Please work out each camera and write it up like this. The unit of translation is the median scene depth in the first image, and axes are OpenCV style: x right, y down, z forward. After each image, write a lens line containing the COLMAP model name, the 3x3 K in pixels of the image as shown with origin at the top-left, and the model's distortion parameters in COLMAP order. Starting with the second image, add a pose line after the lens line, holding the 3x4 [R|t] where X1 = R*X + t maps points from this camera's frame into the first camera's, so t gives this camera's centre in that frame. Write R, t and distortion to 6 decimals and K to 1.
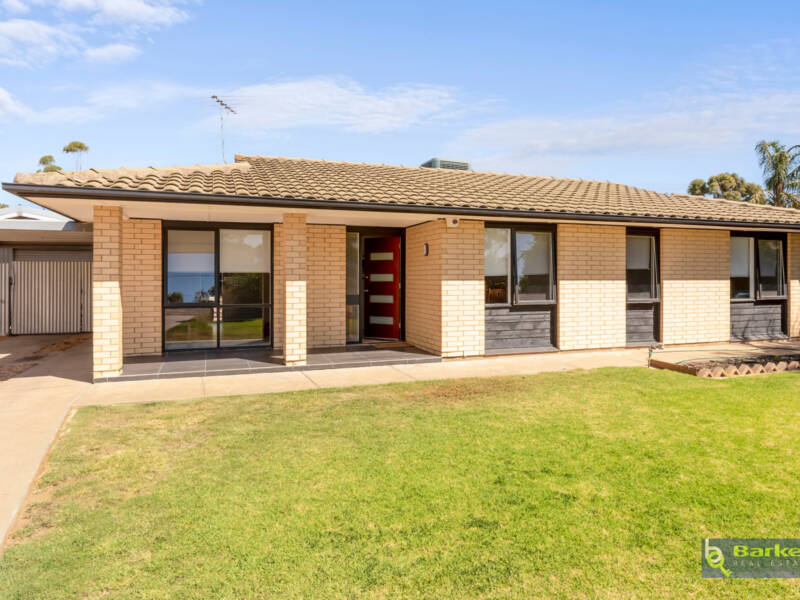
lens RADIAL K [[518.5, 0, 394.7], [0, 518.5, 286.5], [0, 0, 1]] dist [-0.000512, -0.000575]
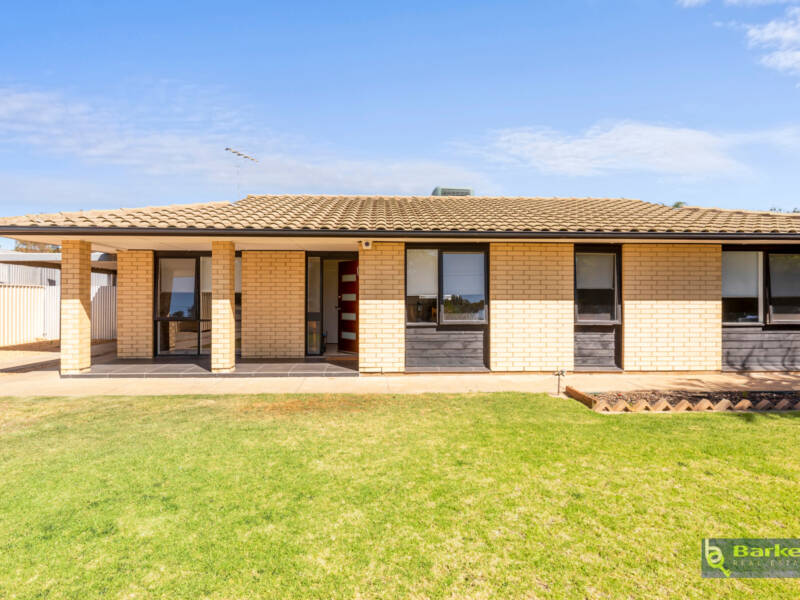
lens RADIAL K [[441.8, 0, 400.0], [0, 441.8, 300.0], [0, 0, 1]] dist [0.000888, 0.000190]
pose [[0.954894, 0.004611, -0.296910, 0.394443], [-0.007712, 0.999927, -0.009272, -0.002995], [0.296846, 0.011143, 0.954860, 0.143109]]
